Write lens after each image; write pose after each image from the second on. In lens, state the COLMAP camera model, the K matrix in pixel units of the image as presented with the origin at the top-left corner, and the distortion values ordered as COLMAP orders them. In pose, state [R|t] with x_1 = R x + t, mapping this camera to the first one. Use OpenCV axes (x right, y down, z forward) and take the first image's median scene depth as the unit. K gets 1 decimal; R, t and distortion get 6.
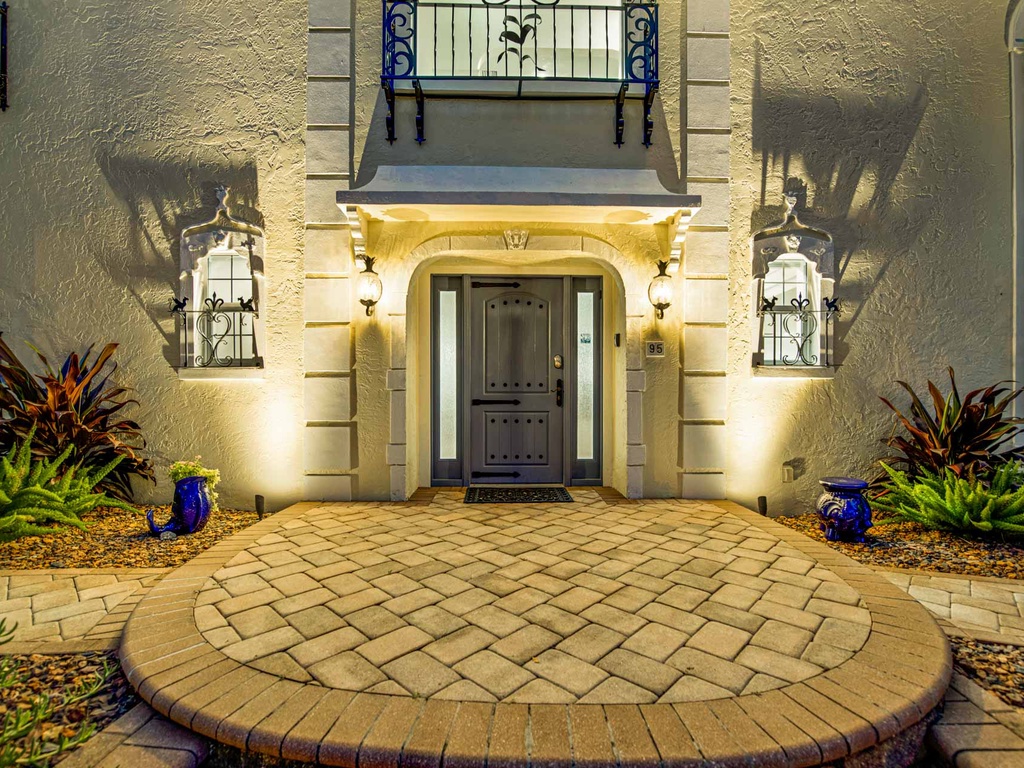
lens RADIAL K [[481.0, 0, 521.1], [0, 481.0, 411.0], [0, 0, 1]] dist [-0.016107, 0.000155]
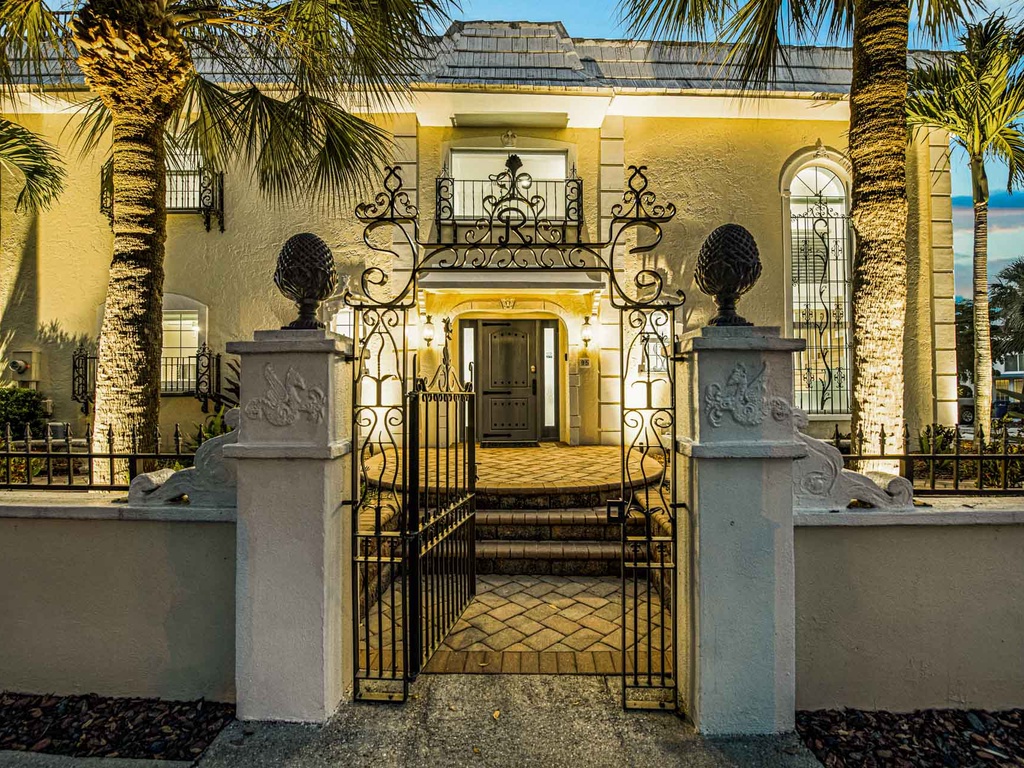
lens RADIAL K [[484.3, 0, 516.2], [0, 484.3, 387.1], [0, 0, 1]] dist [-0.016368, -0.000440]
pose [[0.999951, -0.007078, -0.006915, 0.031626], [0.006880, 0.999576, -0.028276, 0.012370], [0.007112, 0.028227, 0.999576, -0.826799]]
